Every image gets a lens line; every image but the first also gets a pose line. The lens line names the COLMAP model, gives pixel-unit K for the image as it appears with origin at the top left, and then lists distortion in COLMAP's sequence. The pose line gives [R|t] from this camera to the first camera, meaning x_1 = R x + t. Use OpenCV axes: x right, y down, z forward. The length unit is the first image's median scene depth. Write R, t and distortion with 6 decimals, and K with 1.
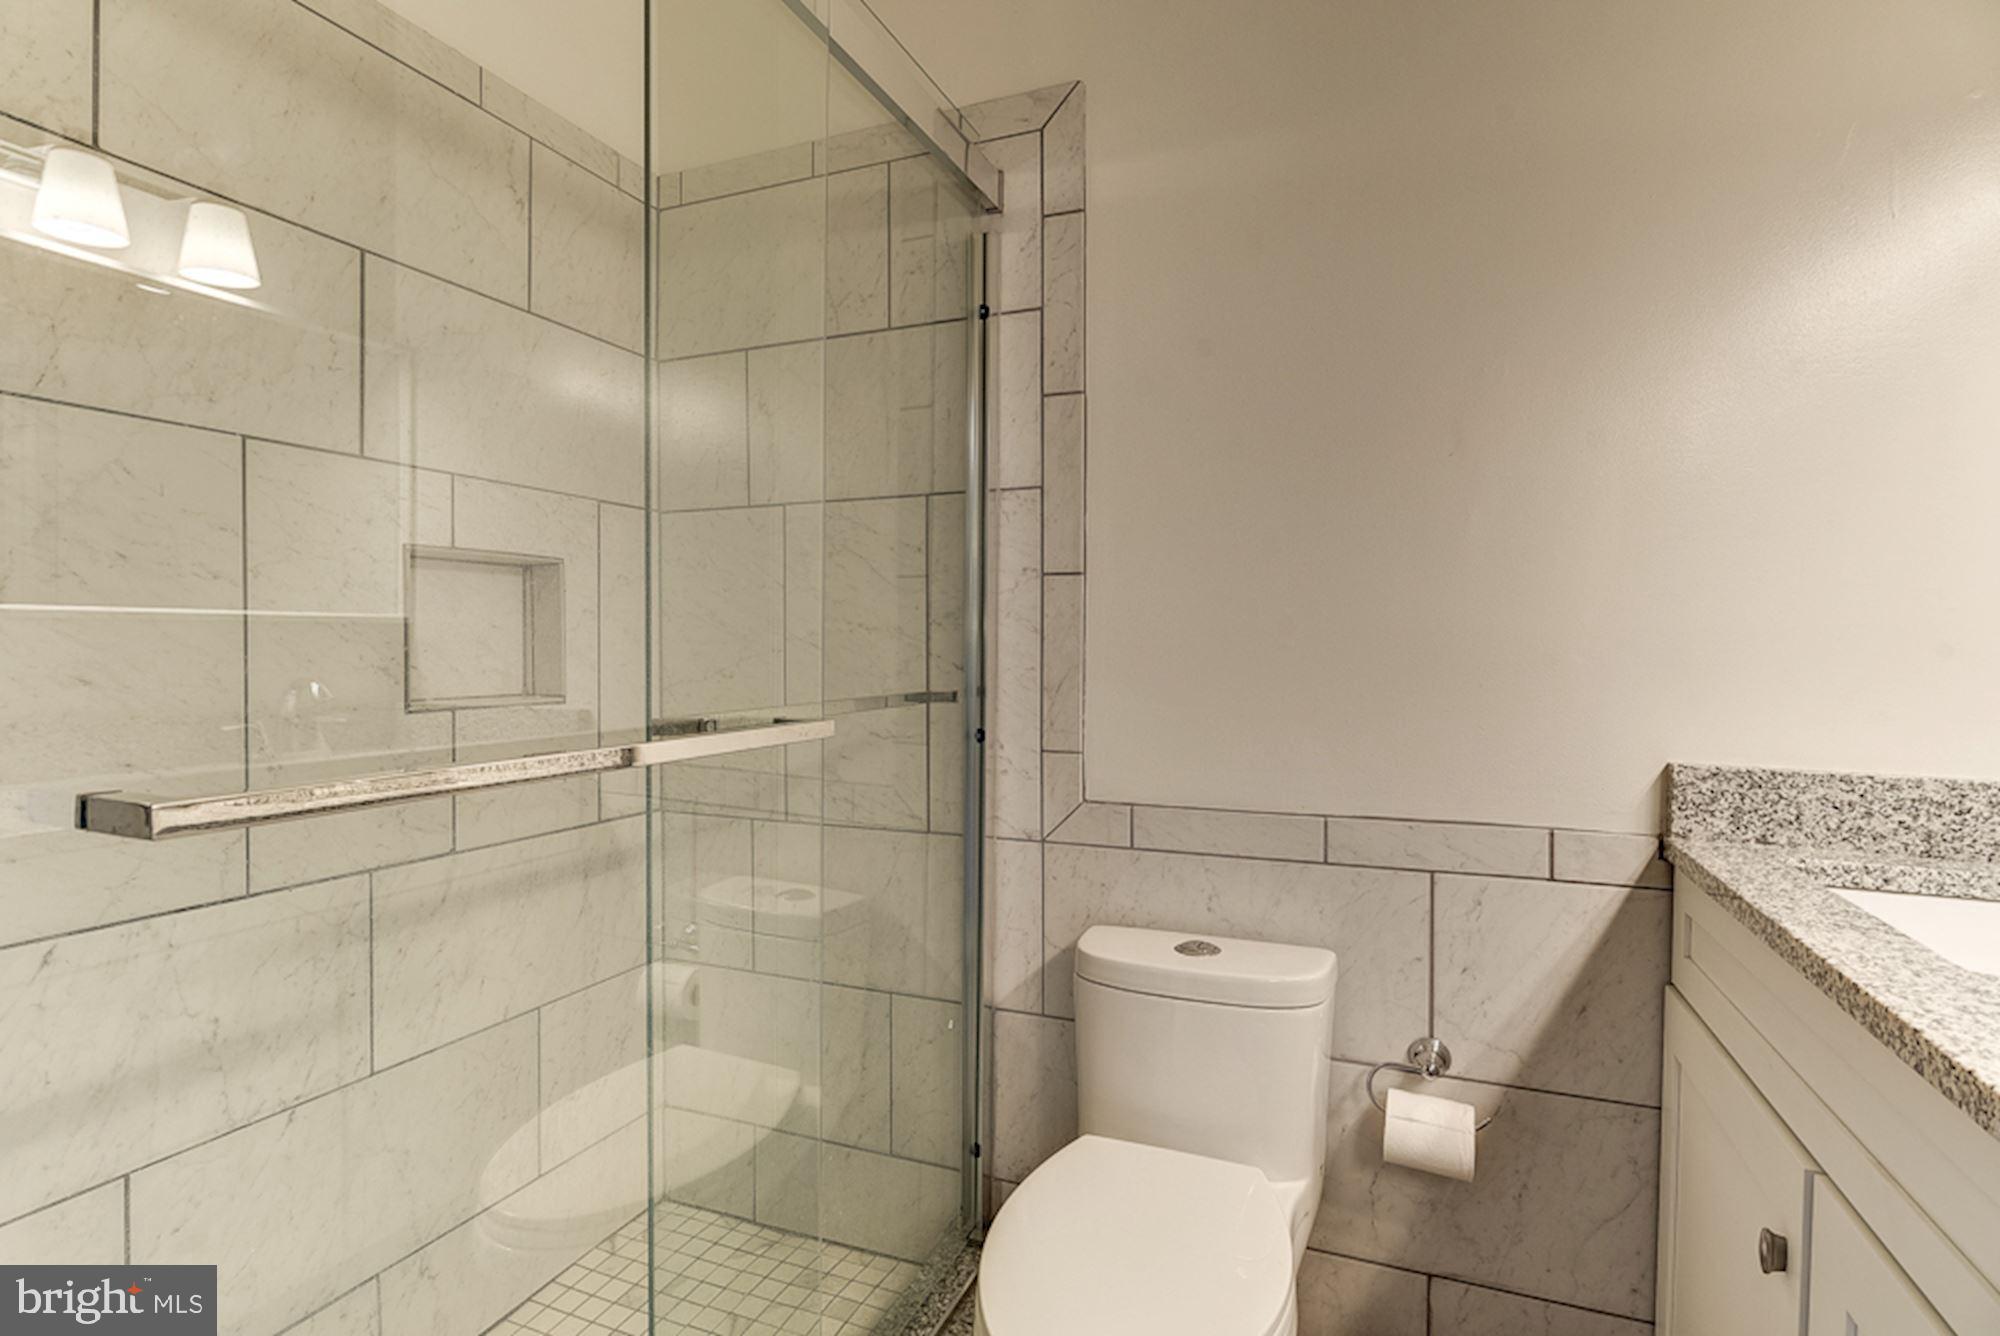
lens RADIAL K [[1000.2, 0, 1004.6], [0, 1000.2, 659.3], [0, 0, 1]] dist [-0.003221, -0.001408]
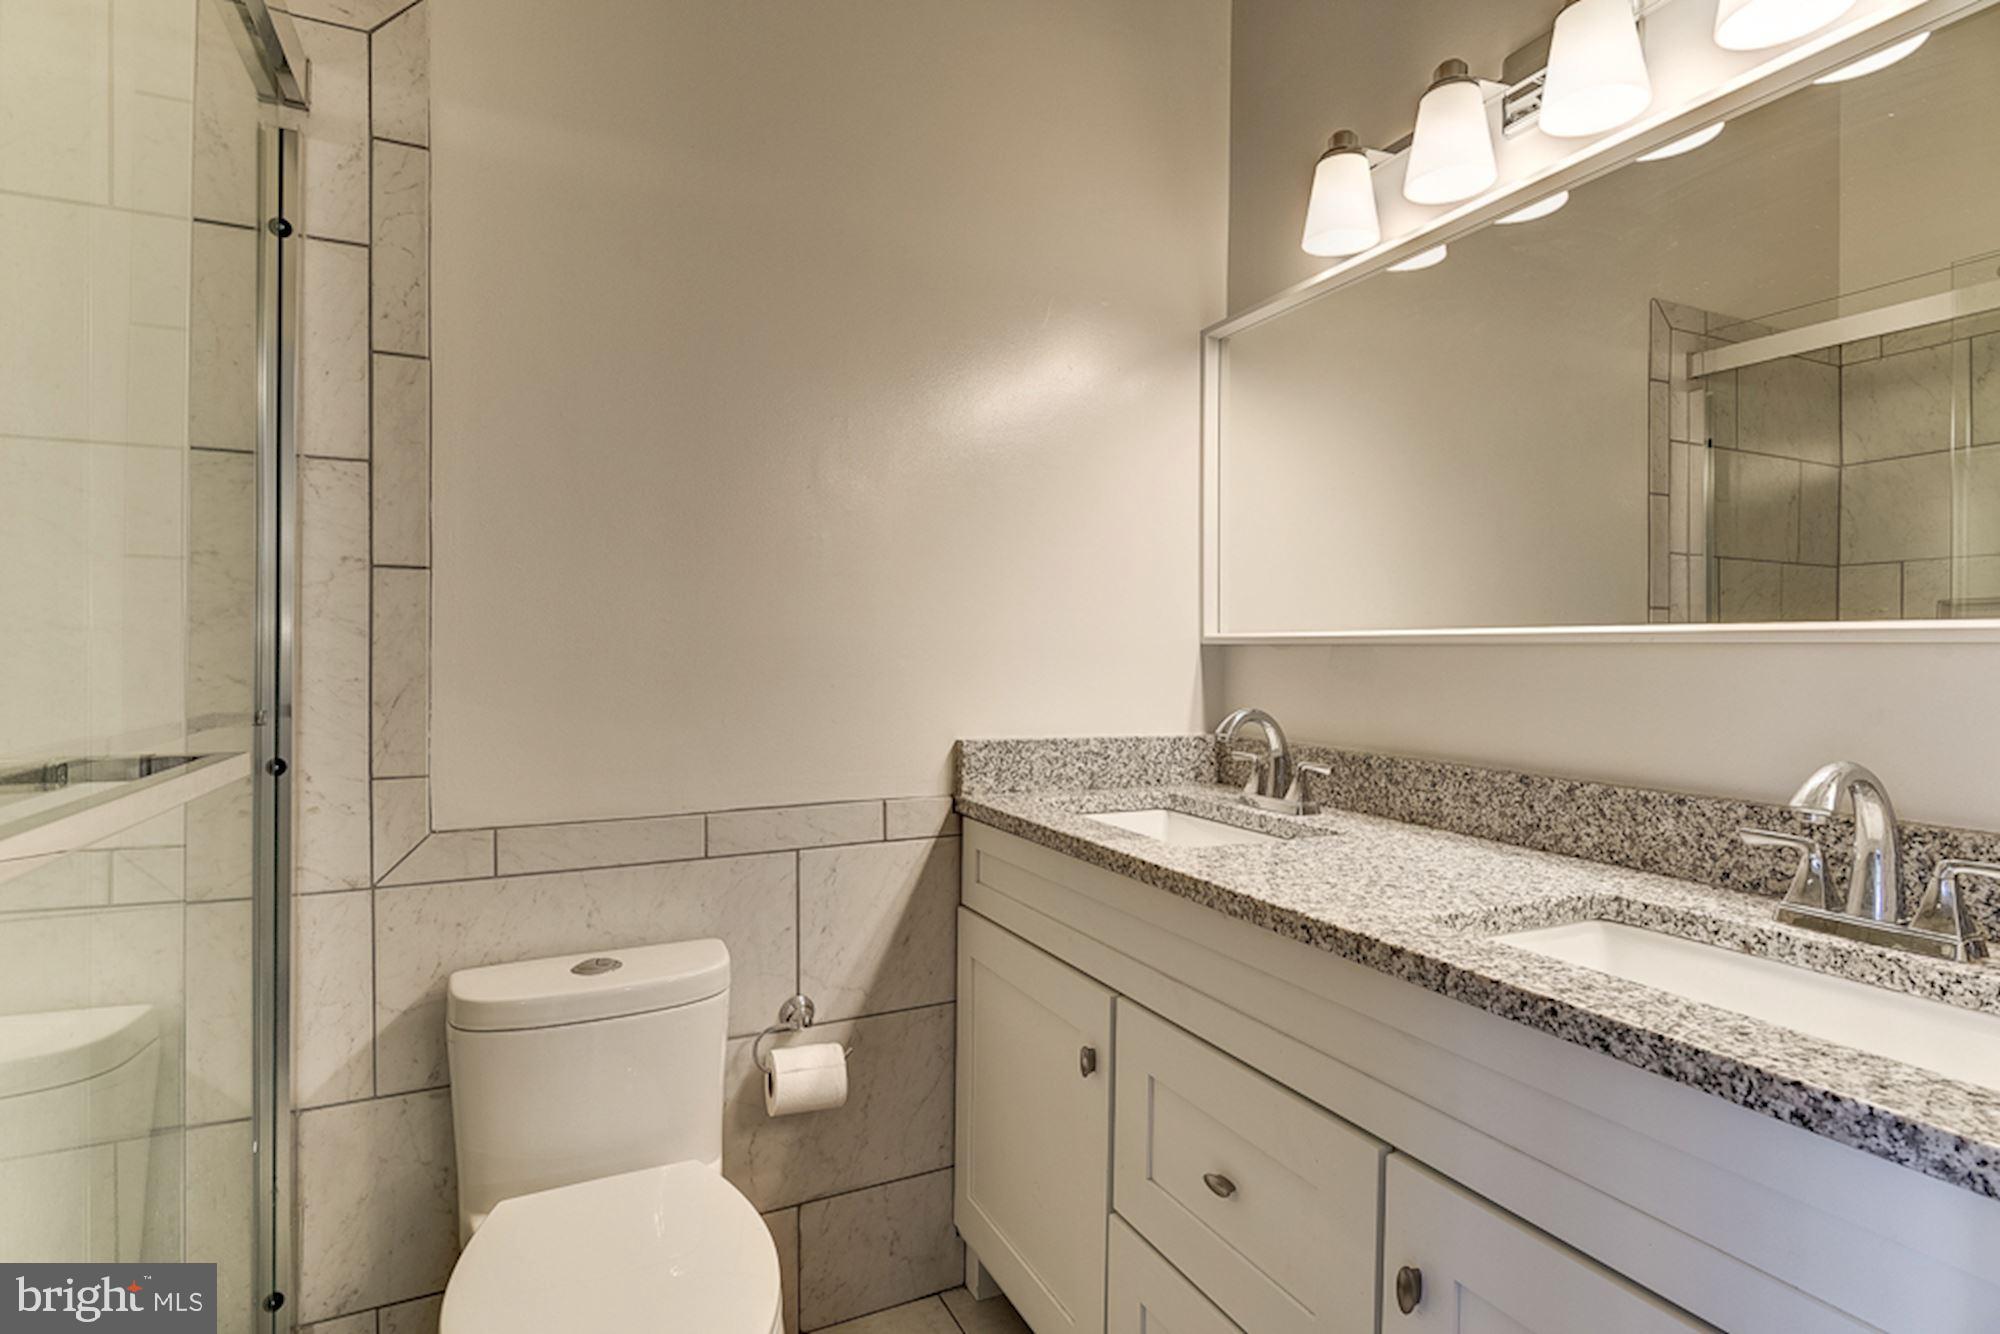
lens RADIAL K [[992.6, 0, 992.3], [0, 992.6, 658.4], [0, 0, 1]] dist [-0.003406, -0.000829]
pose [[0.662449, -0.004503, 0.749093, -0.274508], [0.011024, 0.999932, -0.003737, 0.000651], [-0.749026, 0.010734, 0.662454, 0.080358]]
